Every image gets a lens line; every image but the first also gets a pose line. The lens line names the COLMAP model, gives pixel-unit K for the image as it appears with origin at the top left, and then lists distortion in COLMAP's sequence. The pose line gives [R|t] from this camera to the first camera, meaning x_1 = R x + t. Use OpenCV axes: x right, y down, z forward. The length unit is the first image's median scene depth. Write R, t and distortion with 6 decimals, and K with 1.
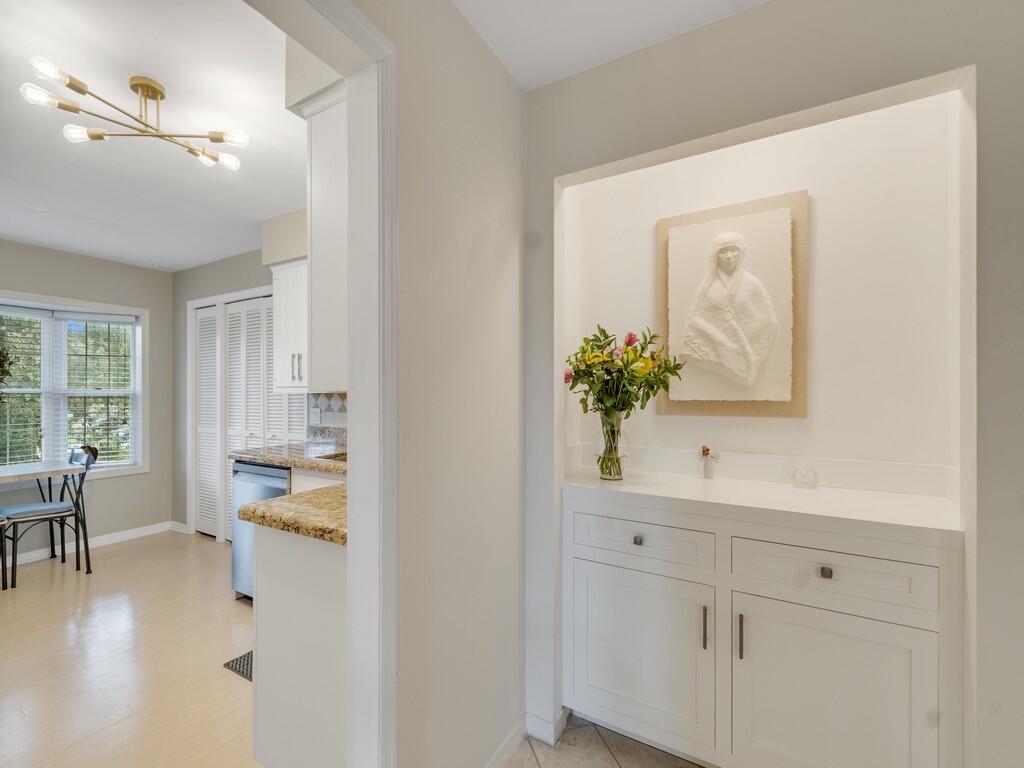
lens RADIAL K [[456.7, 0, 503.0], [0, 456.7, 389.5], [0, 0, 1]] dist [0.003230, -0.001700]
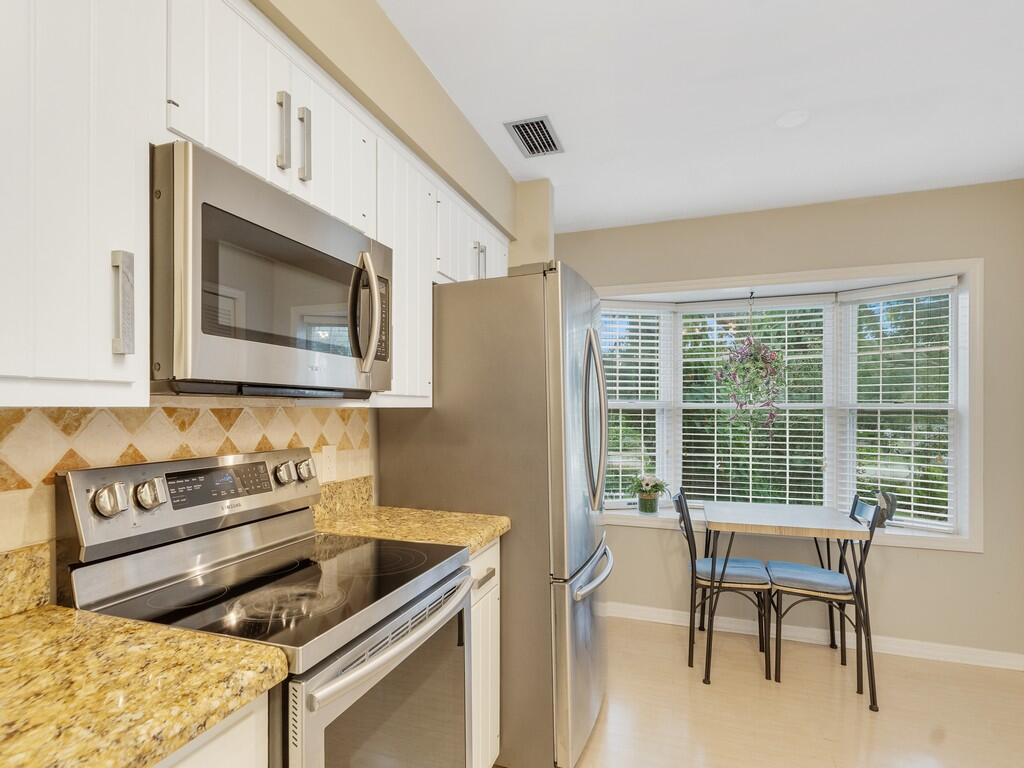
lens RADIAL K [[530.5, 0, 478.8], [0, 530.5, 410.3], [0, 0, 1]] dist [-0.004515, -0.003613]
pose [[0.148202, 0.005273, -0.988943, -0.291906], [0.004592, 0.999971, 0.006020, 0.002590], [0.988946, -0.005434, 0.148174, 0.375784]]
